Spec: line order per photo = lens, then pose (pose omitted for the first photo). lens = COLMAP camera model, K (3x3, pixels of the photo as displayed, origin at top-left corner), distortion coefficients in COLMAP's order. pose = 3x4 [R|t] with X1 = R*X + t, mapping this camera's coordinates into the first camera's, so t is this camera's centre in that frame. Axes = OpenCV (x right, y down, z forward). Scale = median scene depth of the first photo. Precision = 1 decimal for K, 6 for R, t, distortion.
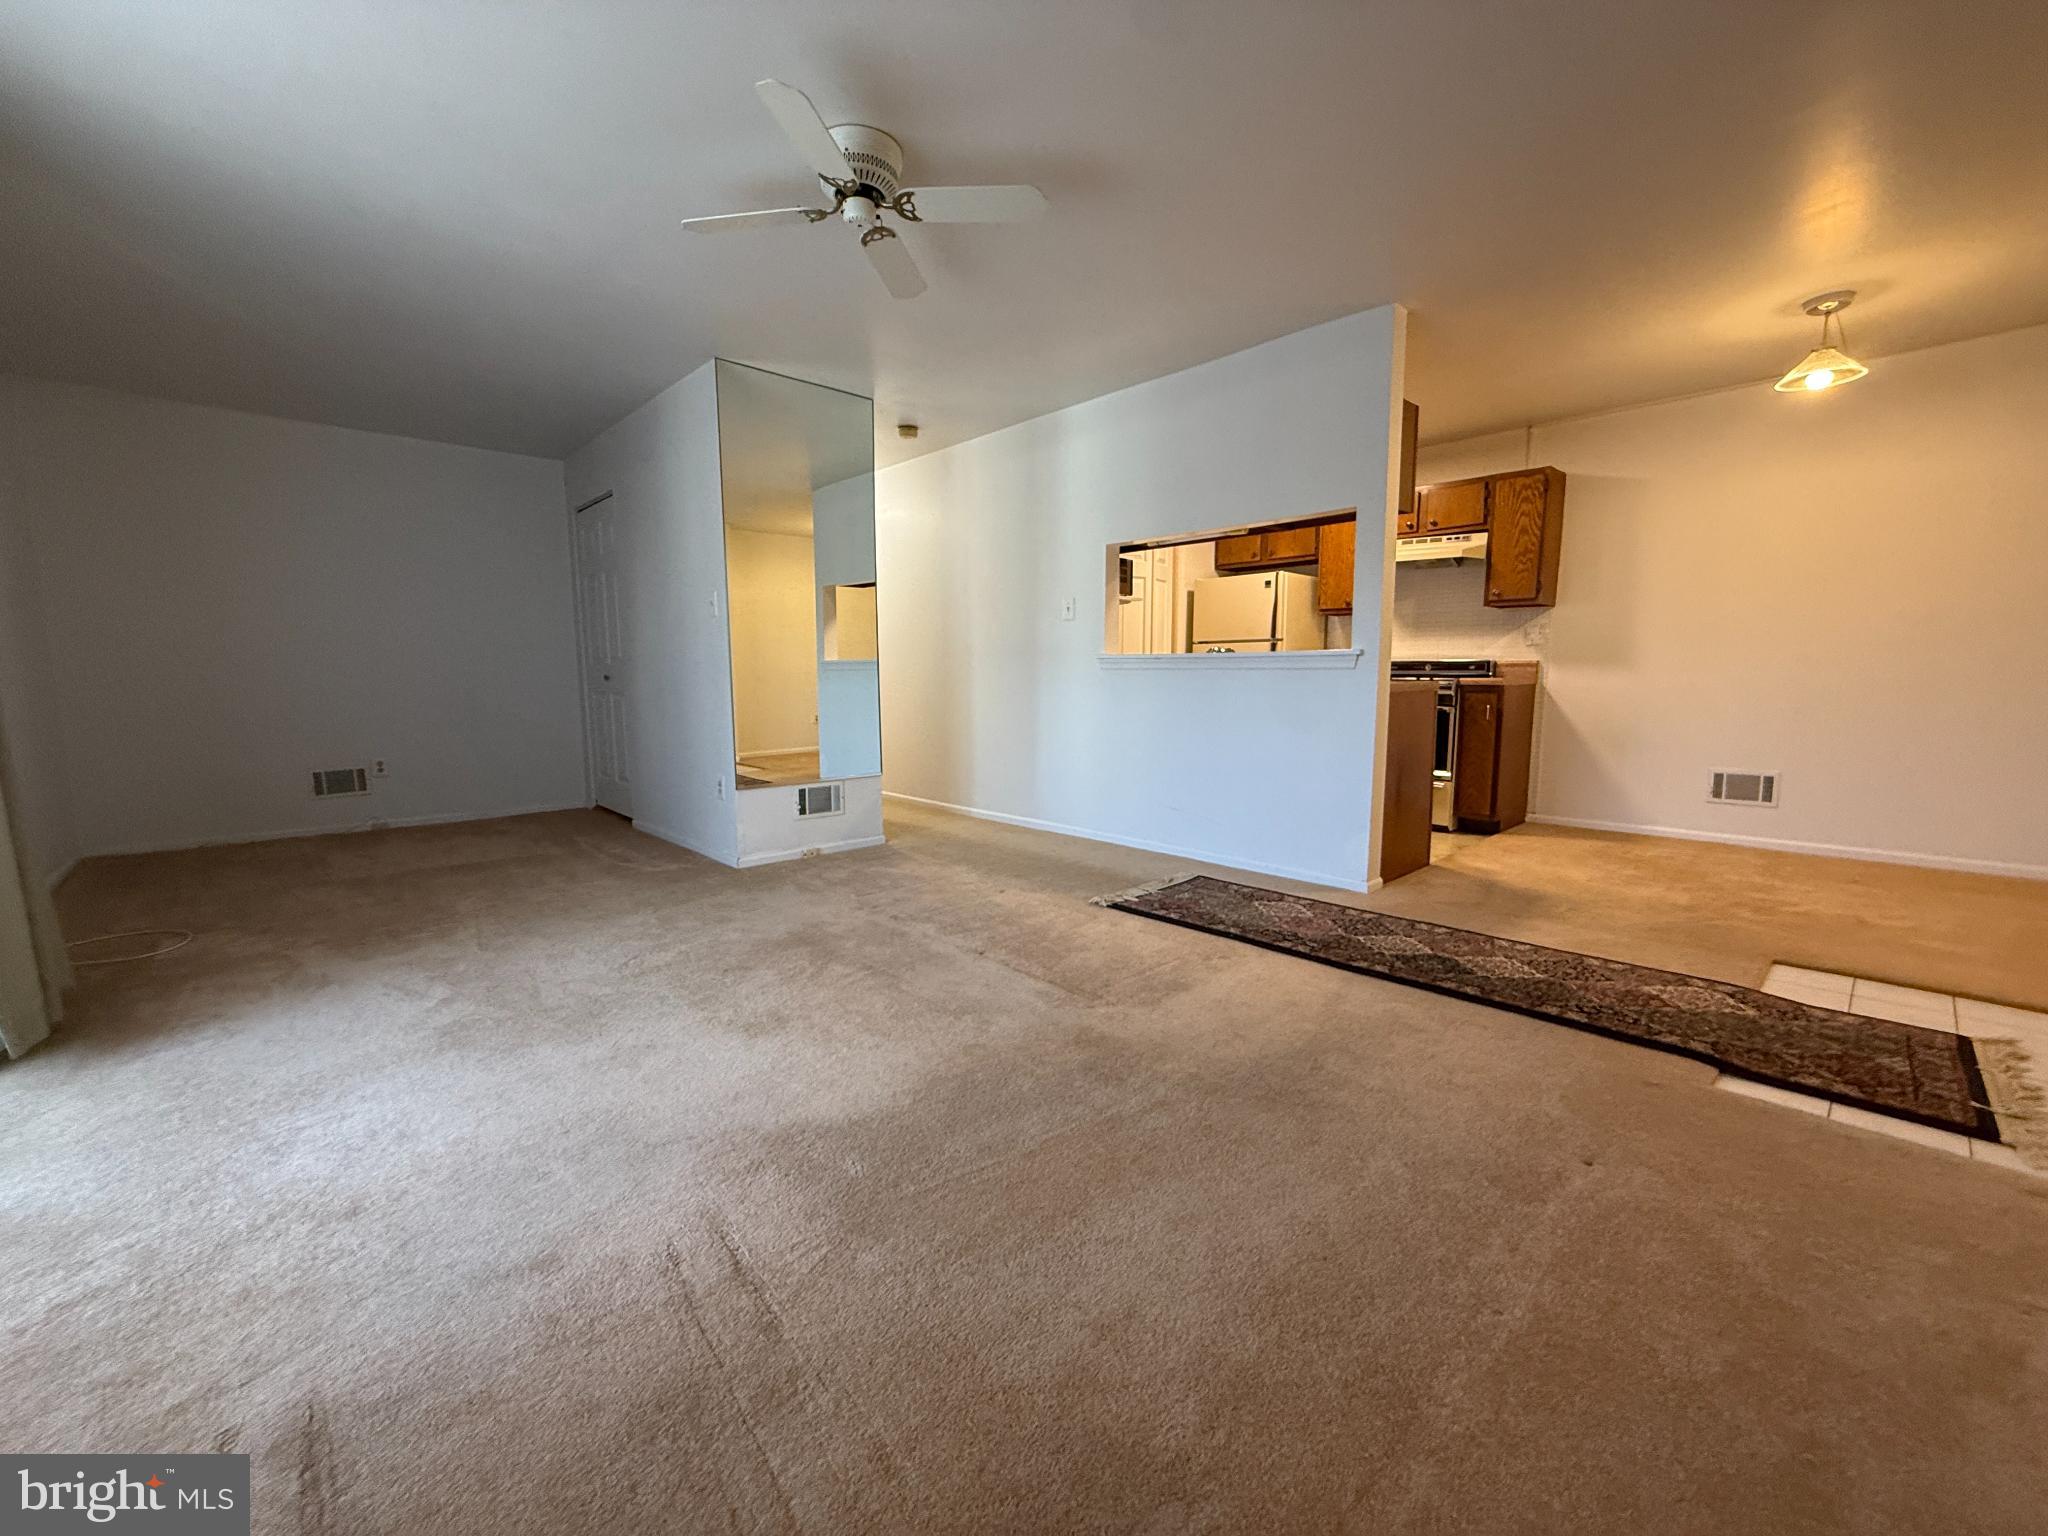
lens RADIAL K [[815.8, 0, 1020.8], [0, 815.8, 768.0], [0, 0, 1]] dist [0.001399, -0.000169]
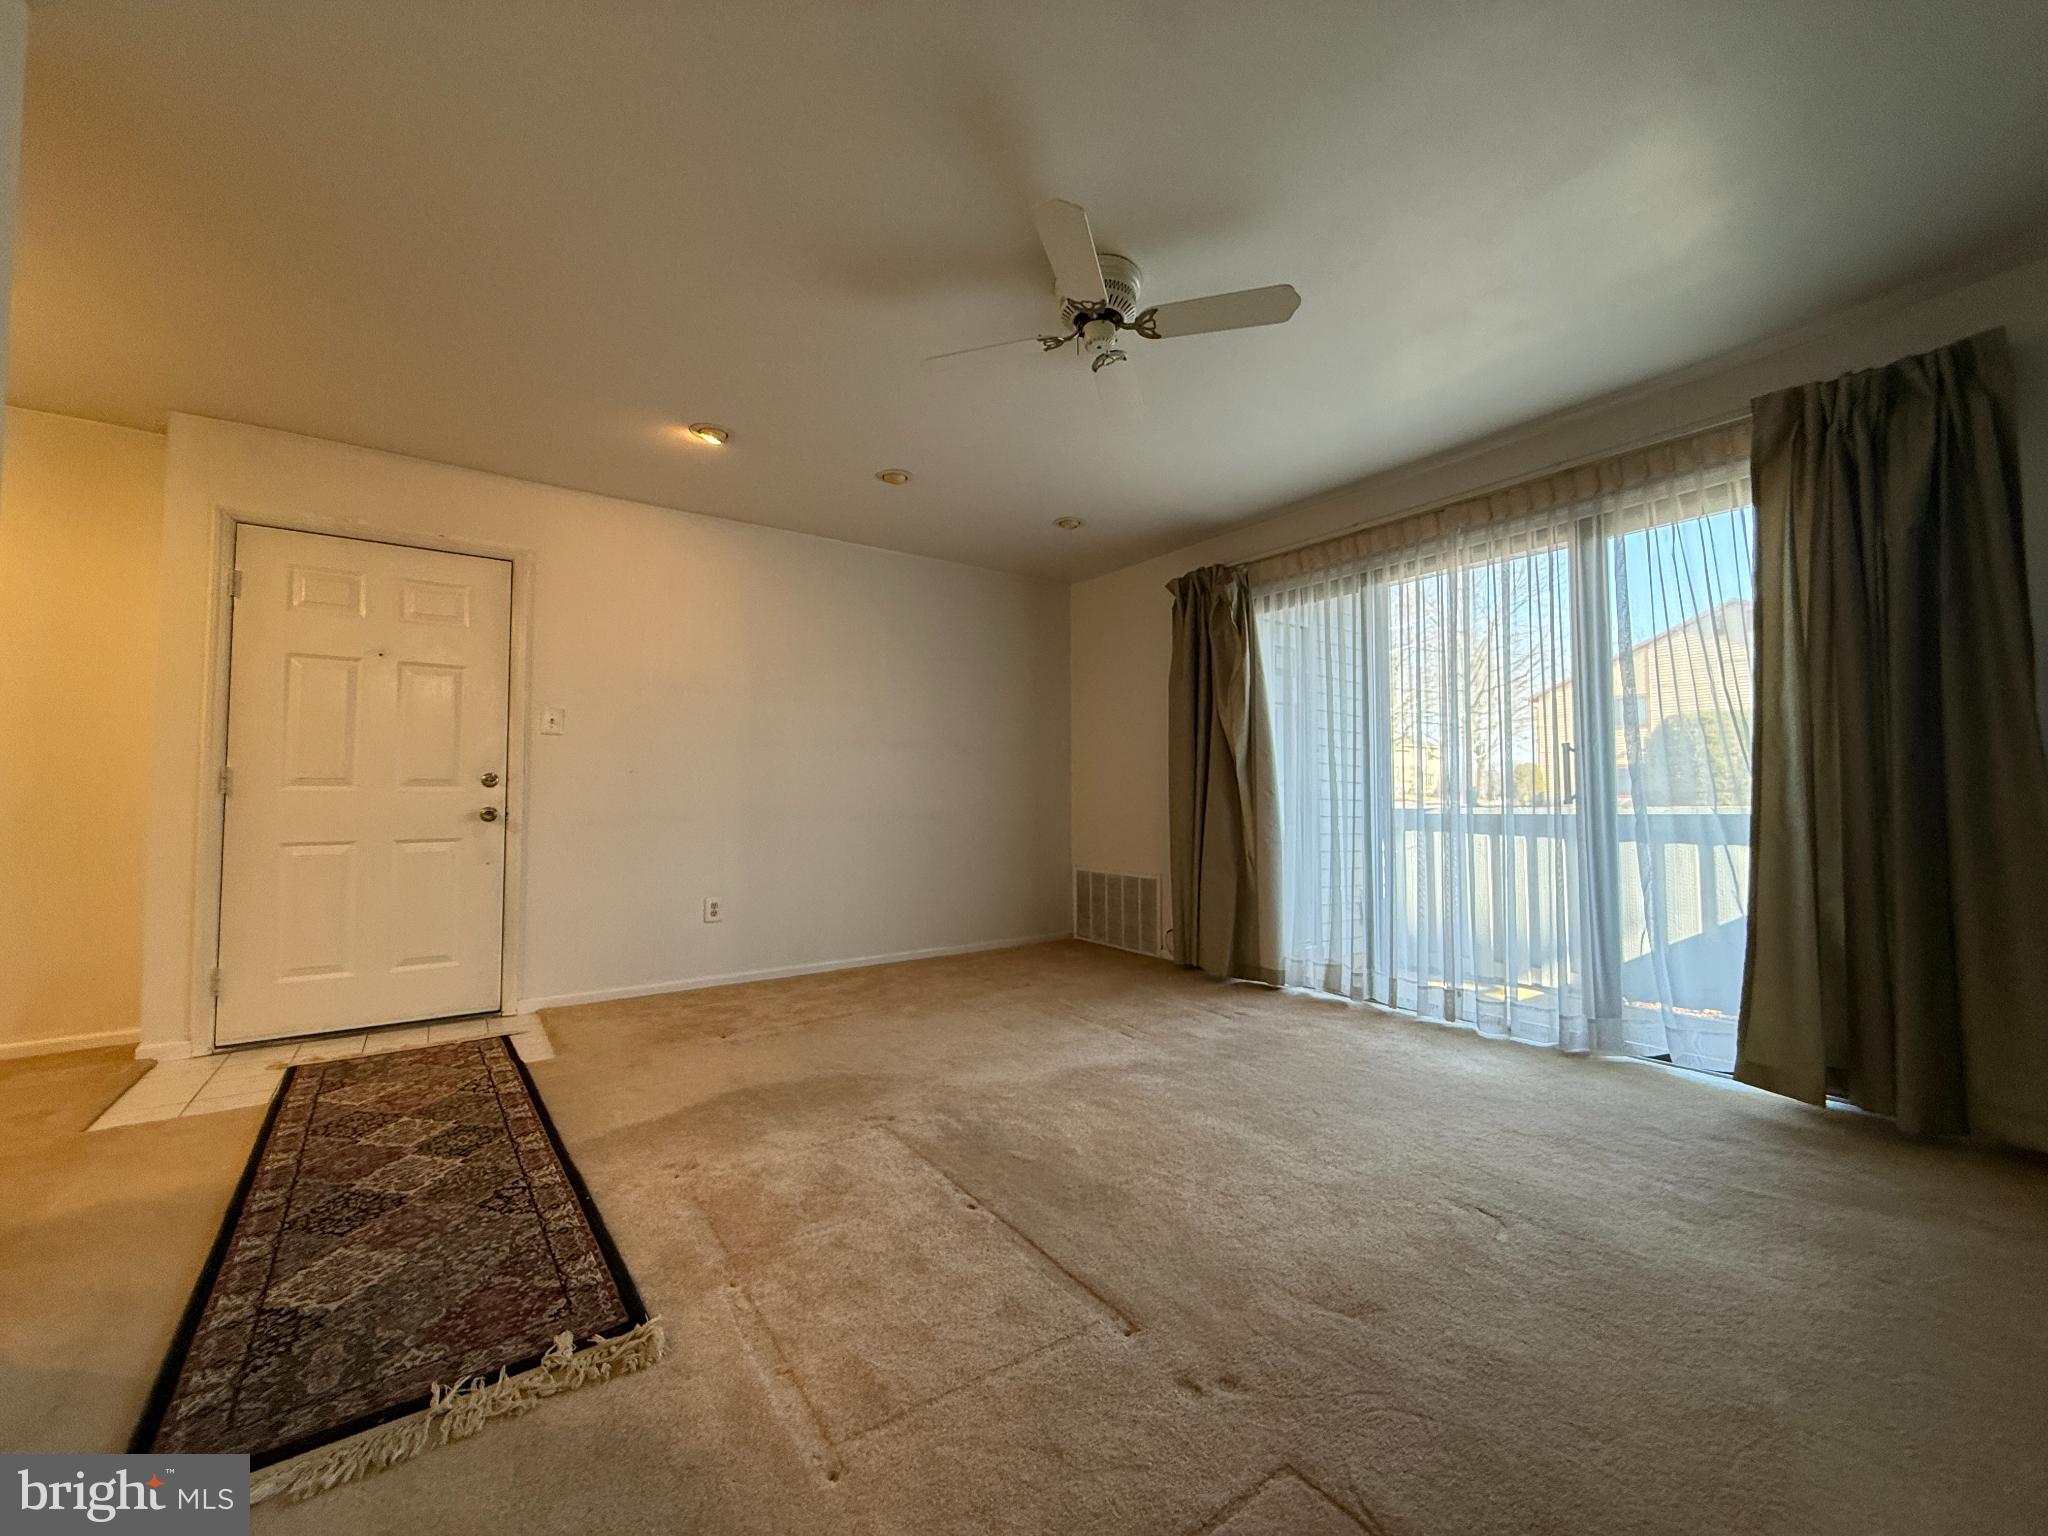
lens RADIAL K [[816.8, 0, 1024.0], [0, 816.8, 768.0], [0, 0, 1]] dist [0.001901, 0.000159]
pose [[-0.992001, 0.011552, 0.125700, -0.176230], [0.021459, 0.996742, 0.077749, -0.185152], [-0.124392, 0.079825, -0.989017, 1.612316]]
